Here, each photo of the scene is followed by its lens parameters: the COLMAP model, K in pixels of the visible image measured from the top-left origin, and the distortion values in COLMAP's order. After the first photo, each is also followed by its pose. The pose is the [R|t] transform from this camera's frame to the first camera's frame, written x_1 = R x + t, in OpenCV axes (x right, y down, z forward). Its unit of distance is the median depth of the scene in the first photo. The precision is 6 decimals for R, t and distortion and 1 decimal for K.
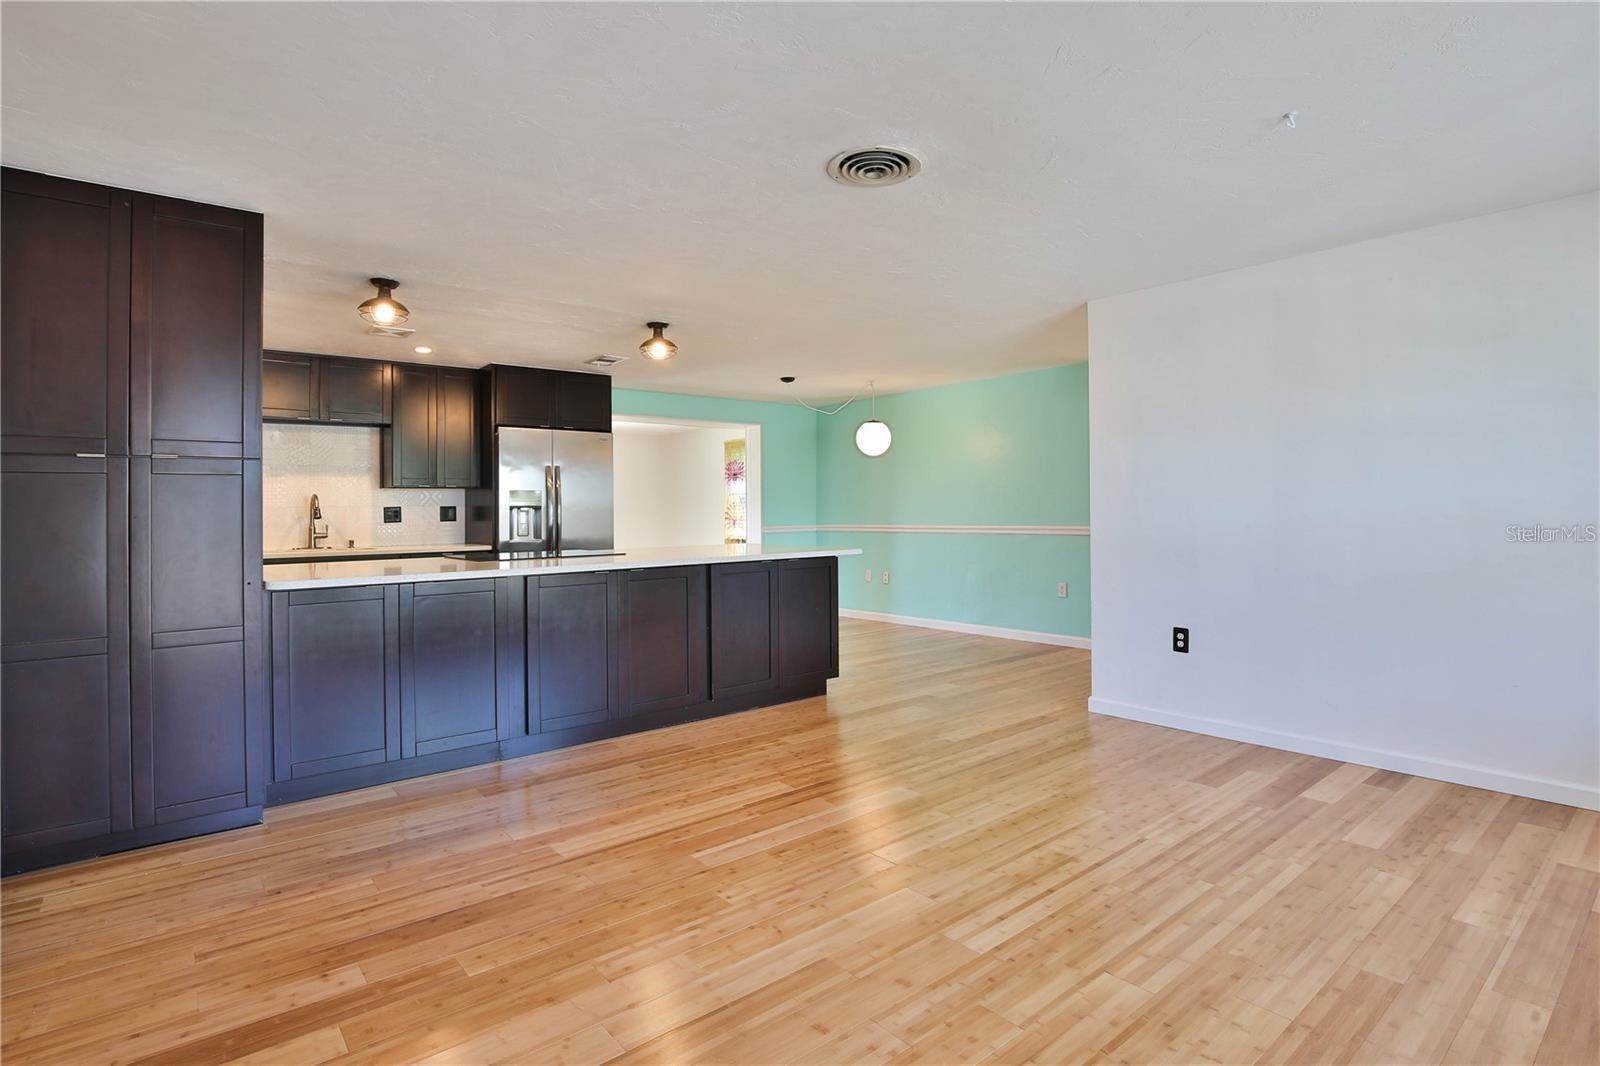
lens RADIAL K [[794.5, 0, 814.9], [0, 794.5, 513.8], [0, 0, 1]] dist [-0.028431, 0.001640]
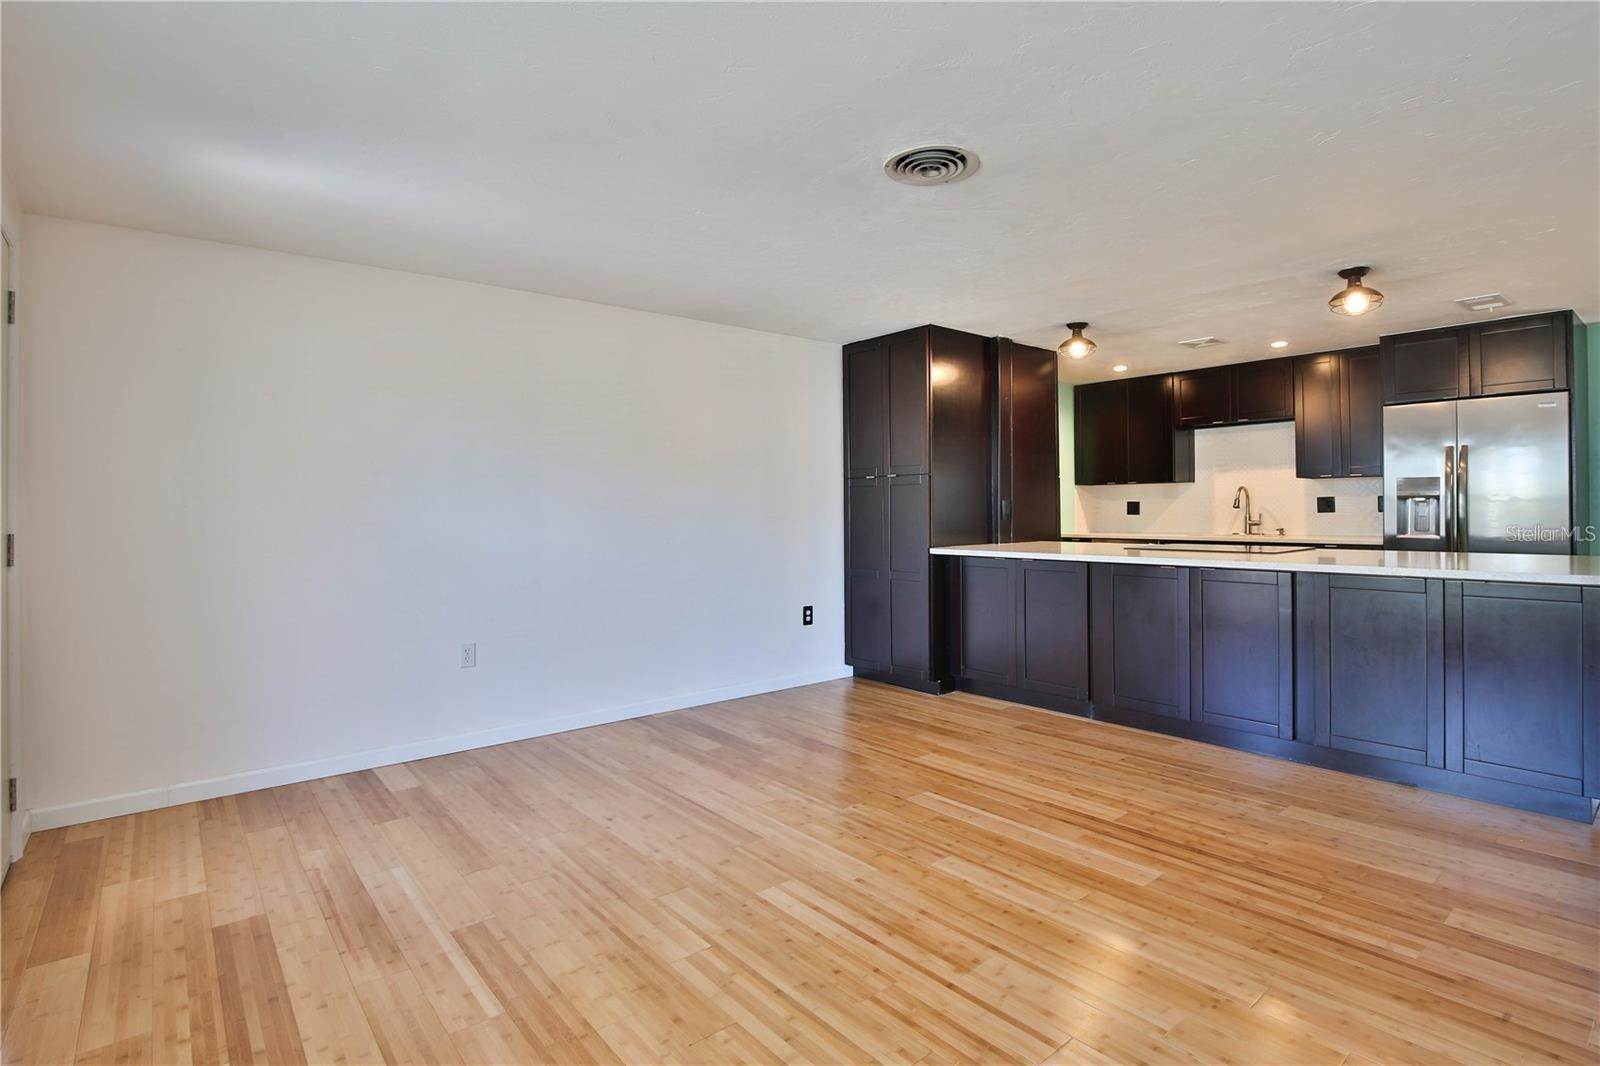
lens RADIAL K [[770.7, 0, 828.1], [0, 770.7, 527.0], [0, 0, 1]] dist [-0.027433, 0.000093]
pose [[0.033669, 0.036347, -0.998772, 0.793056], [0.003871, 0.999326, 0.036498, -0.015854], [0.999426, -0.005095, 0.033506, 0.637539]]
